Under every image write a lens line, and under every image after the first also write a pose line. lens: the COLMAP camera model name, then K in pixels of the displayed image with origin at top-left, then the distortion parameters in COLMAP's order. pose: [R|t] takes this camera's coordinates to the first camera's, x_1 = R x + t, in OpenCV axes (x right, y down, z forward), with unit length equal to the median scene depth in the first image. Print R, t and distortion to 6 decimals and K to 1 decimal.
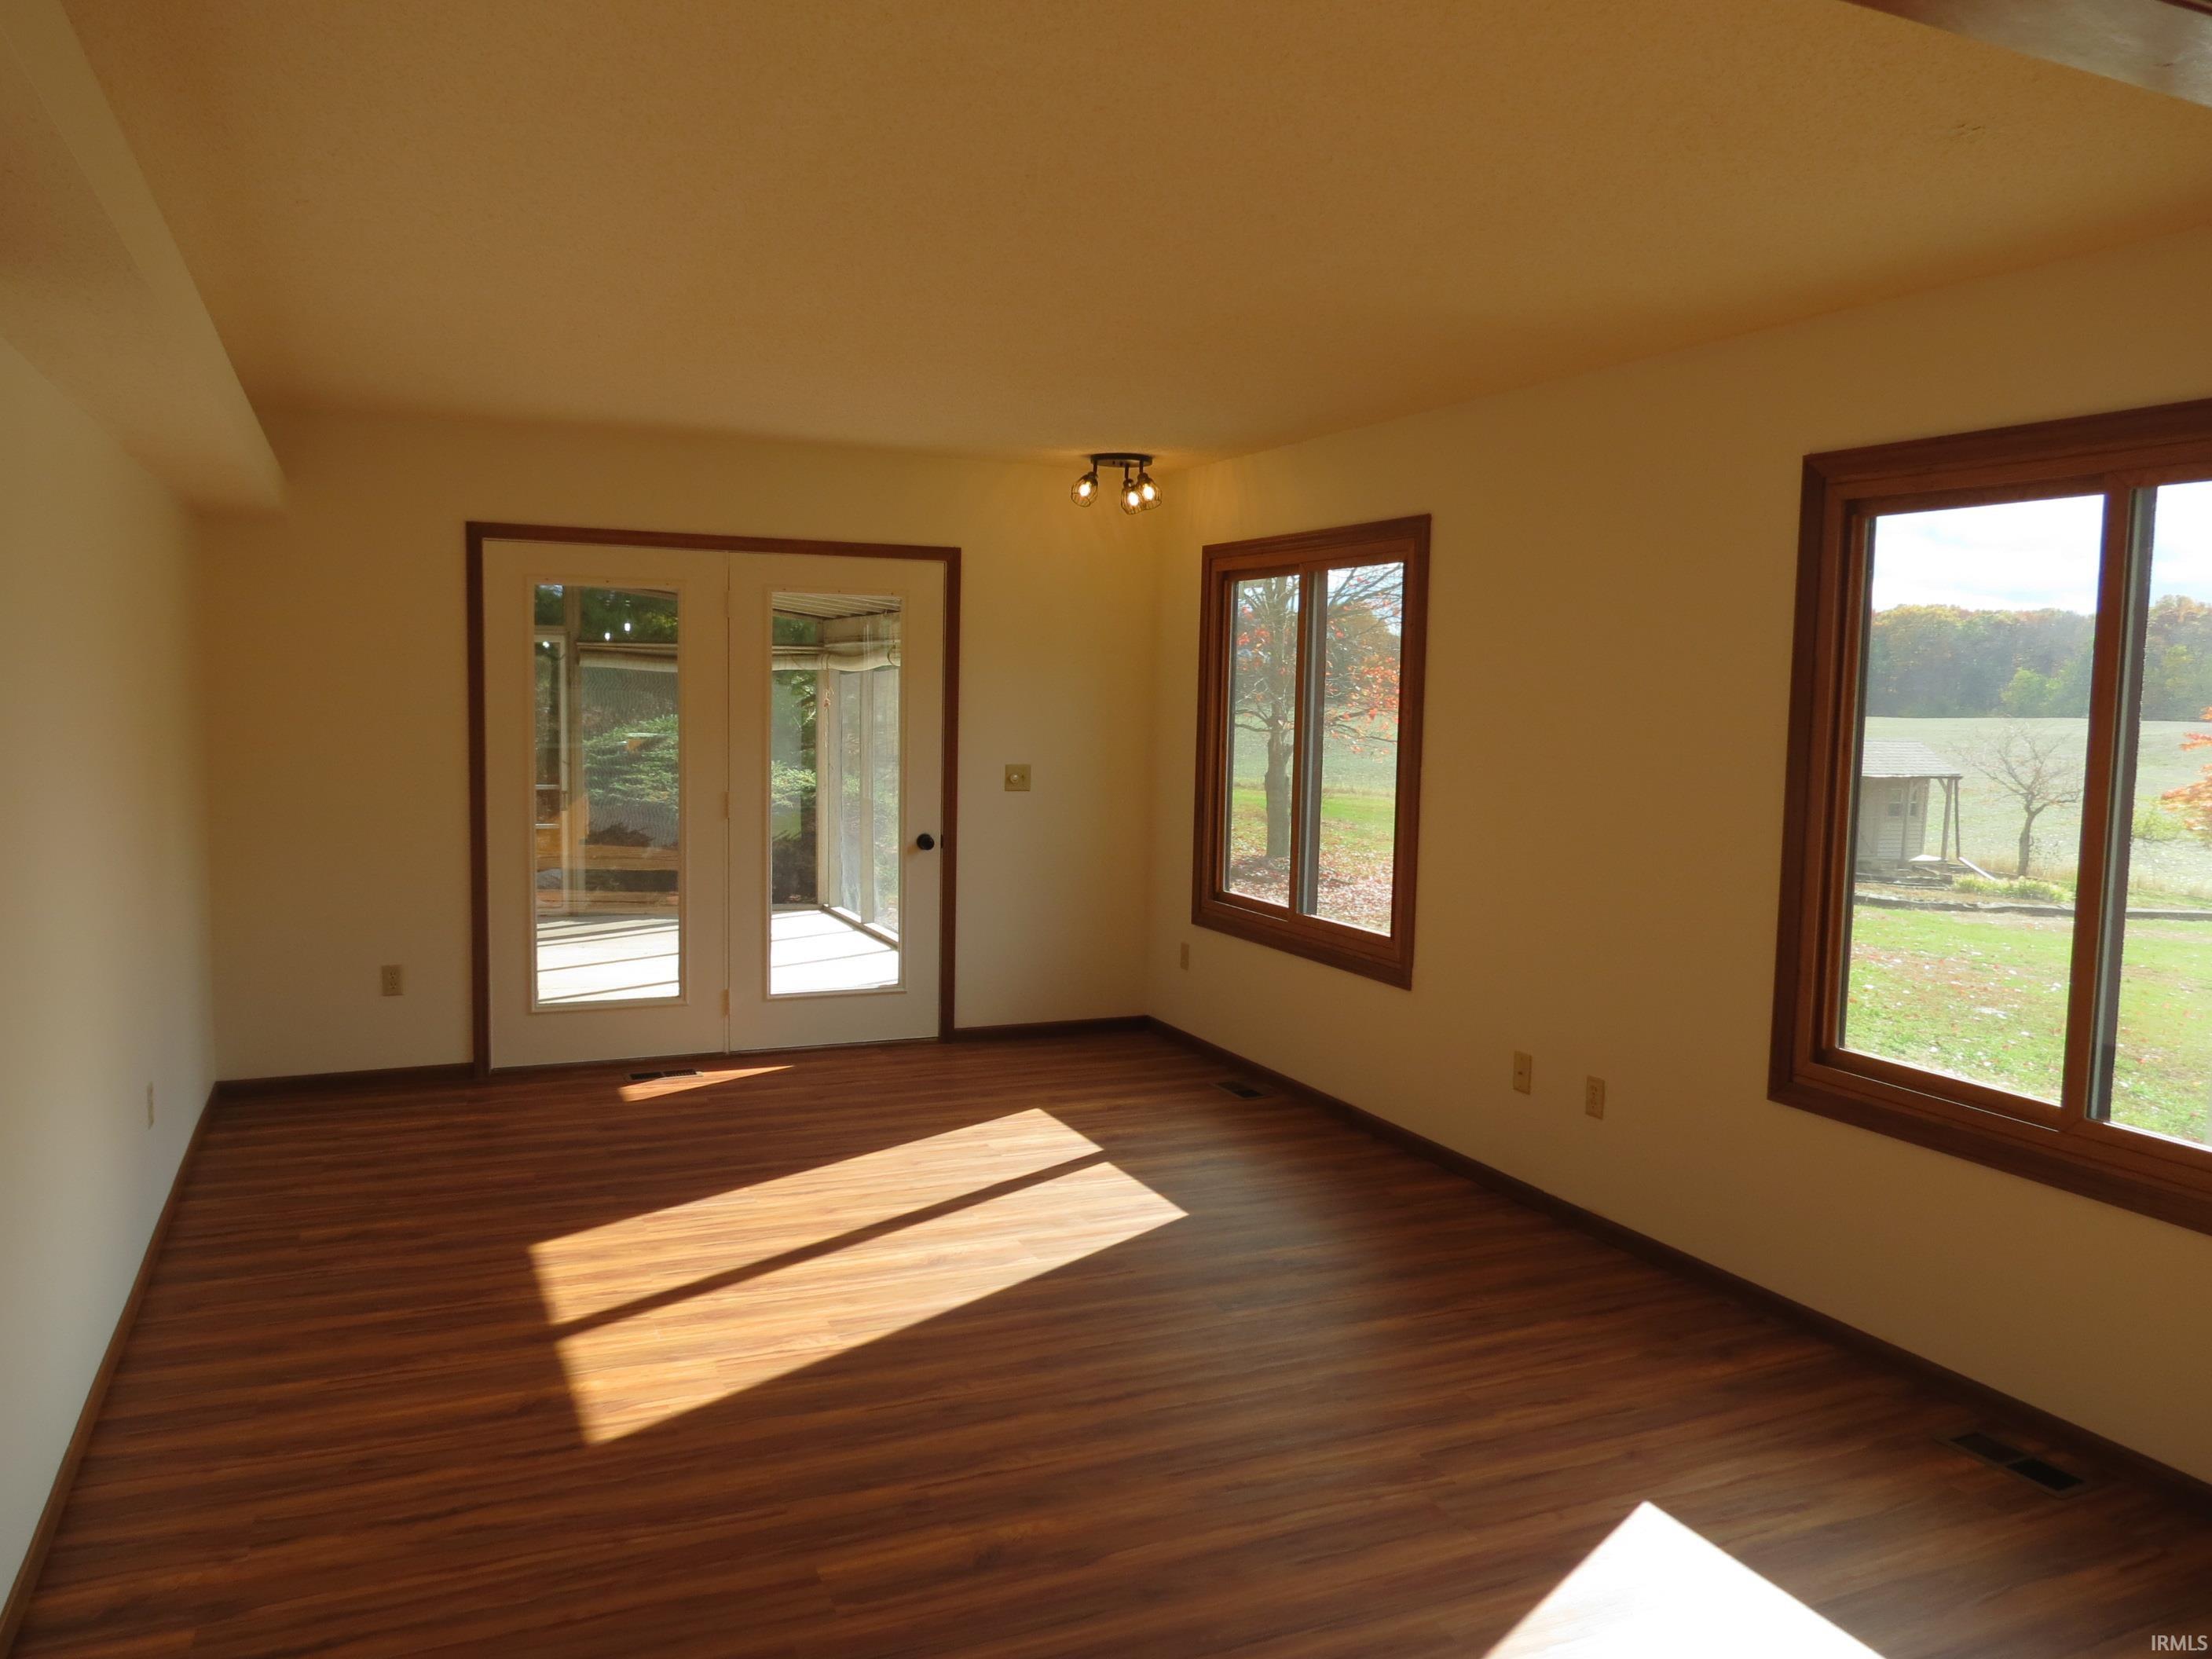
lens RADIAL K [[1615.0, 0, 1104.1], [0, 1615.0, 836.7], [0, 0, 1]] dist [-0.035387, 0.022963]
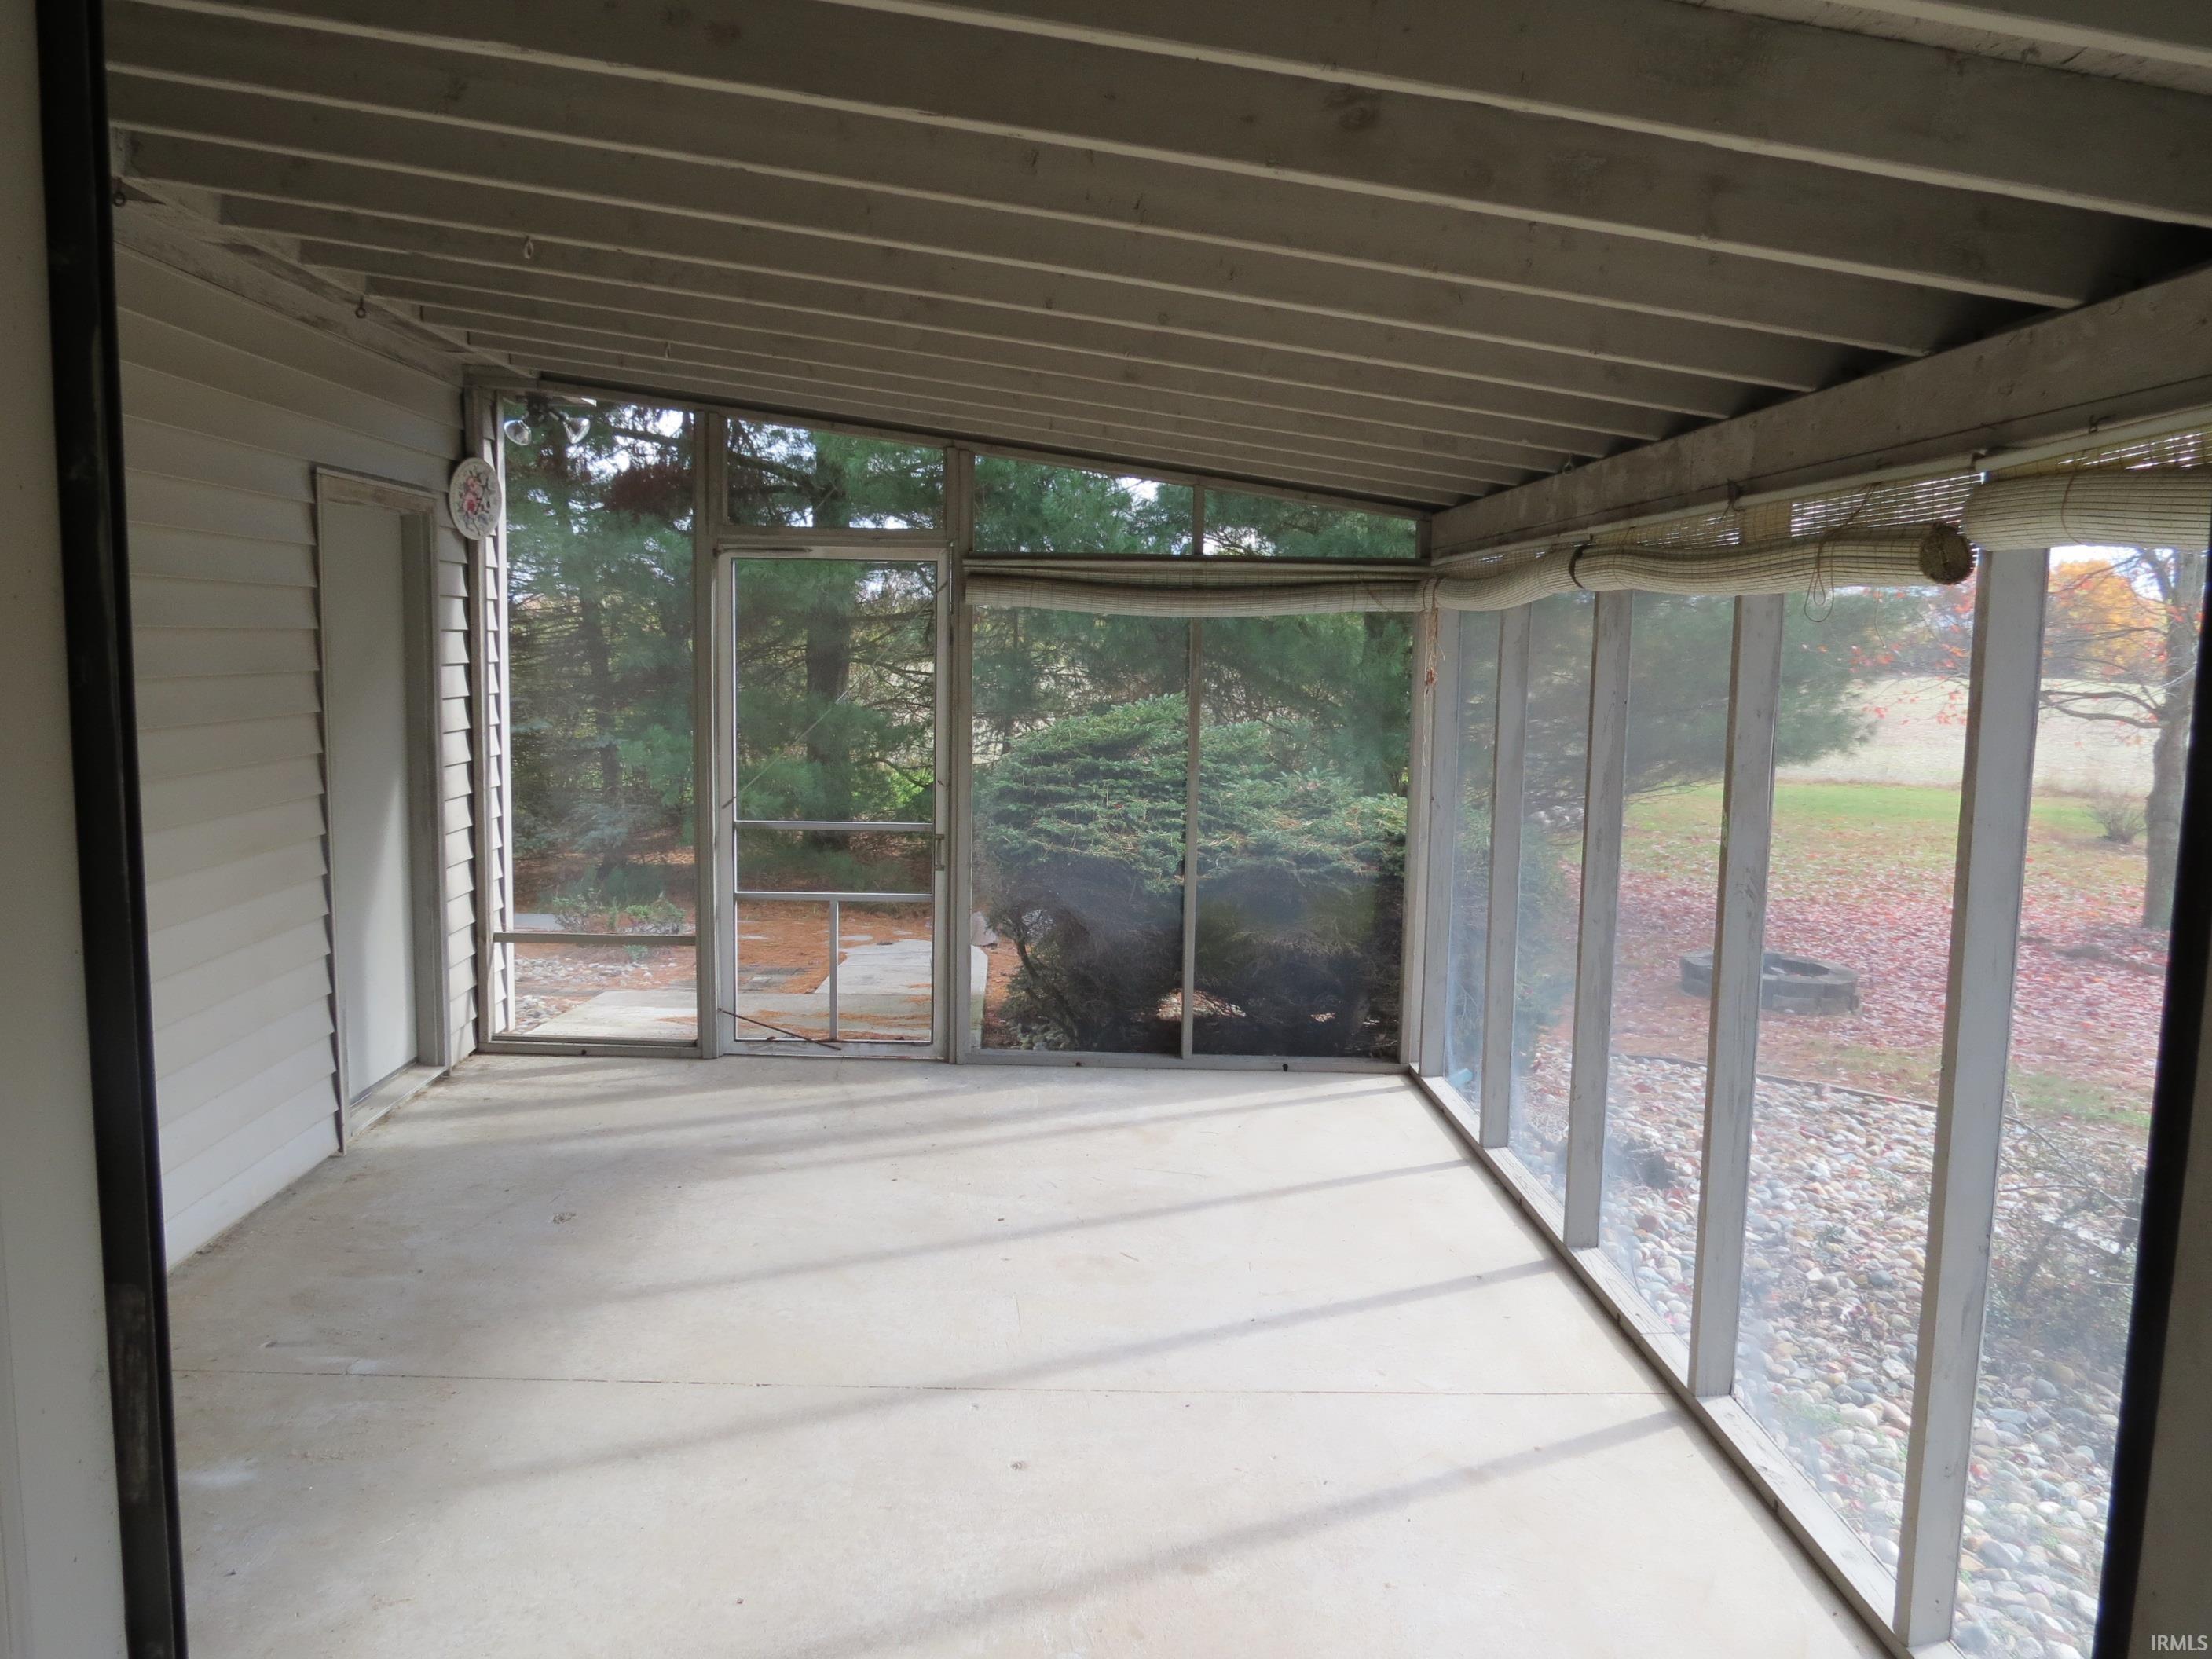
lens RADIAL K [[1615.0, 0, 1110.9], [0, 1615.0, 832.3], [0, 0, 1]] dist [-0.035387, 0.022963]
pose [[0.926858, 0.047575, -0.372384, -0.074147], [-0.040303, 0.998815, 0.027293, -0.044179], [0.373241, -0.010289, 0.927677, 0.488264]]
